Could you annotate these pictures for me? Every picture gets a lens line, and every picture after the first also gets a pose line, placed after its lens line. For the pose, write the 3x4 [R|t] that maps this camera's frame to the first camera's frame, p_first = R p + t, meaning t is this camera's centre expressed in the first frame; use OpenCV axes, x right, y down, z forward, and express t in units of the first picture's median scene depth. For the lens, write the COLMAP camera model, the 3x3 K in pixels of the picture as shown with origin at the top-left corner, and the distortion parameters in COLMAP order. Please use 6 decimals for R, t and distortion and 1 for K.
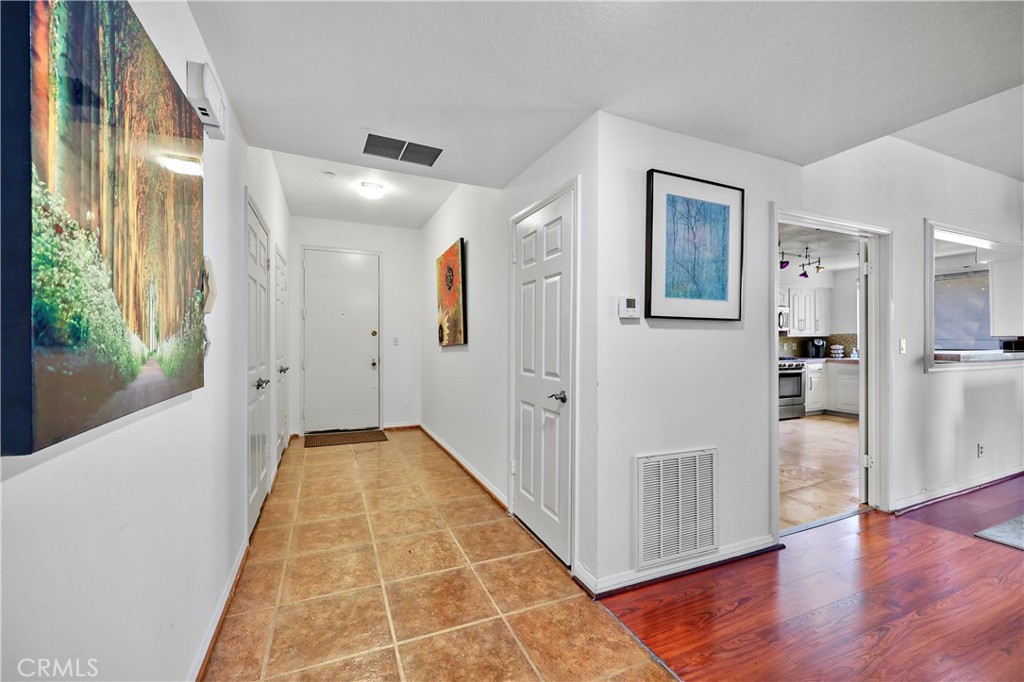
lens RADIAL K [[418.1, 0, 514.2], [0, 418.1, 336.0], [0, 0, 1]] dist [0.000786, 0.000189]
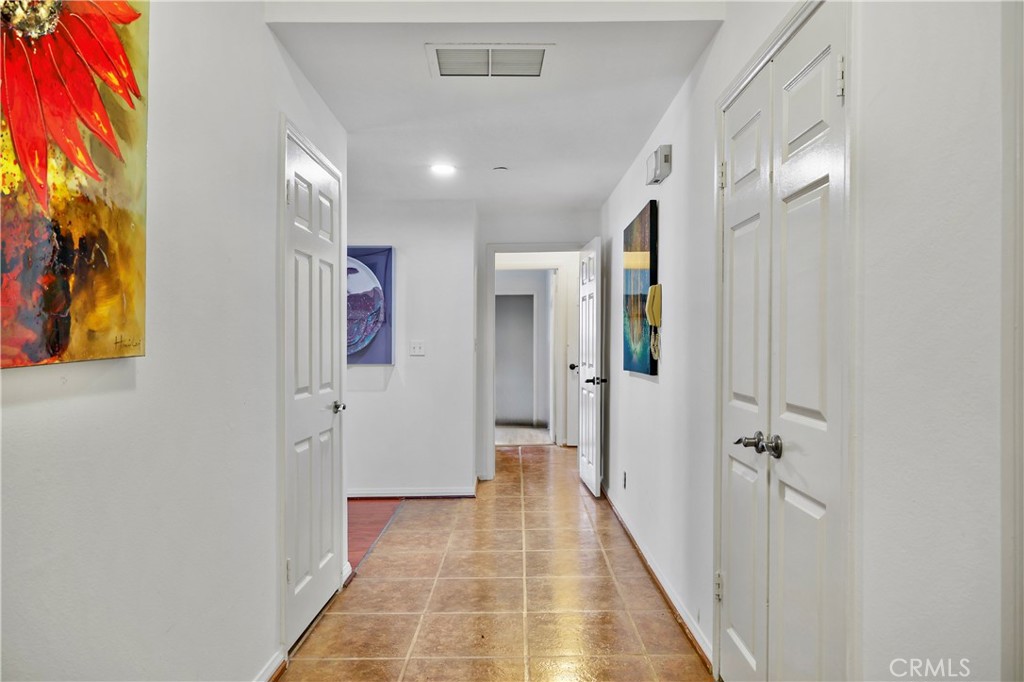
lens RADIAL K [[696.8, 0, 513.8], [0, 696.8, 342.2], [0, 0, 1]] dist [0.000770, 0.000127]
pose [[-0.911968, 0.000364, 0.410261, -0.896268], [-0.003927, 0.999946, -0.009617, 0.021162], [-0.410243, -0.010381, -0.911917, 2.352551]]
